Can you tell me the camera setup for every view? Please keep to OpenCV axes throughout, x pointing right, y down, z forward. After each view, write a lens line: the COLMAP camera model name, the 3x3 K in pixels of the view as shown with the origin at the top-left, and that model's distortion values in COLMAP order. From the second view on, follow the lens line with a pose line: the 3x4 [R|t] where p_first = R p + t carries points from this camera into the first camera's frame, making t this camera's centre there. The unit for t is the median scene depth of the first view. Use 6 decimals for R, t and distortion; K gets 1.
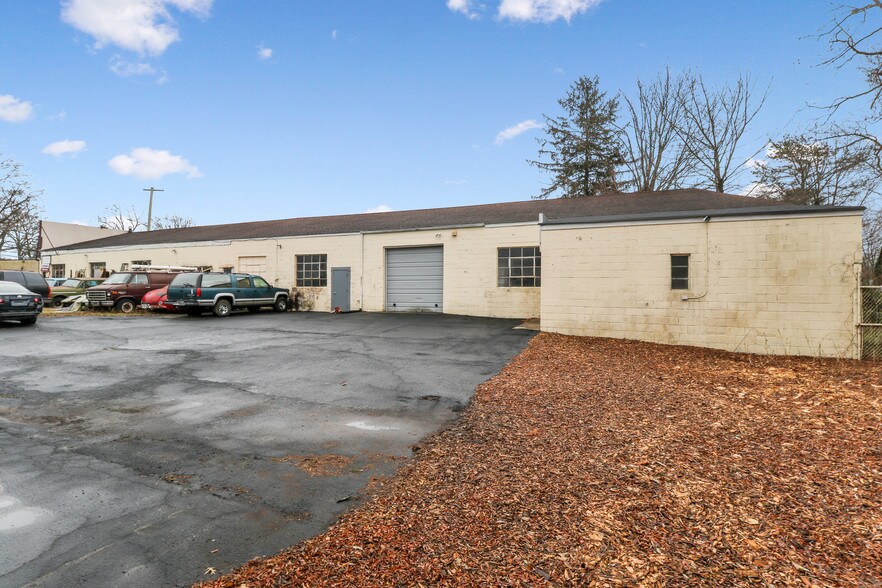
lens RADIAL K [[471.4, 0, 439.5], [0, 471.4, 276.5], [0, 0, 1]] dist [-0.001698, -0.000936]
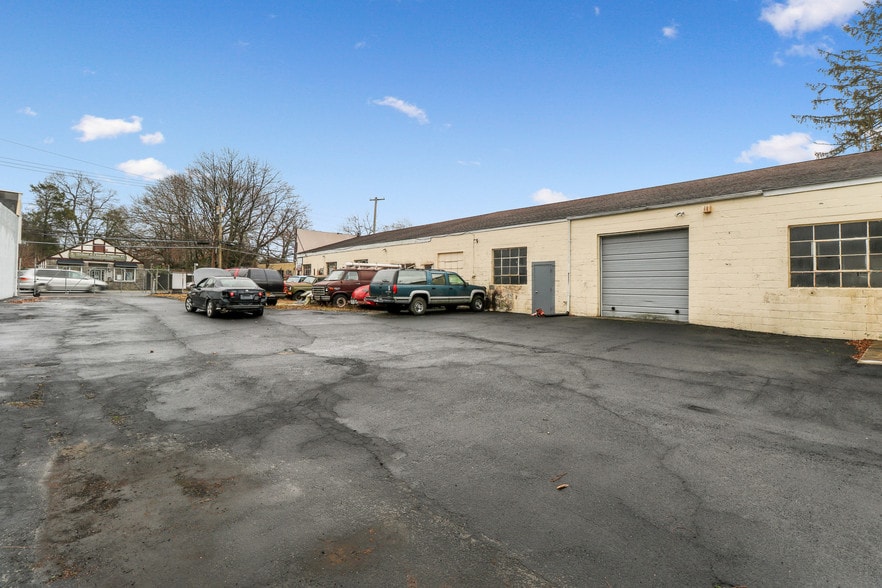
lens RADIAL K [[413.4, 0, 440.8], [0, 413.4, 270.3], [0, 0, 1]] dist [-0.026194, -0.000481]
pose [[0.904222, -0.005891, -0.427022, -0.059542], [-0.000558, 0.999888, -0.014977, 0.006724], [0.427062, 0.013781, 0.904117, 0.252171]]
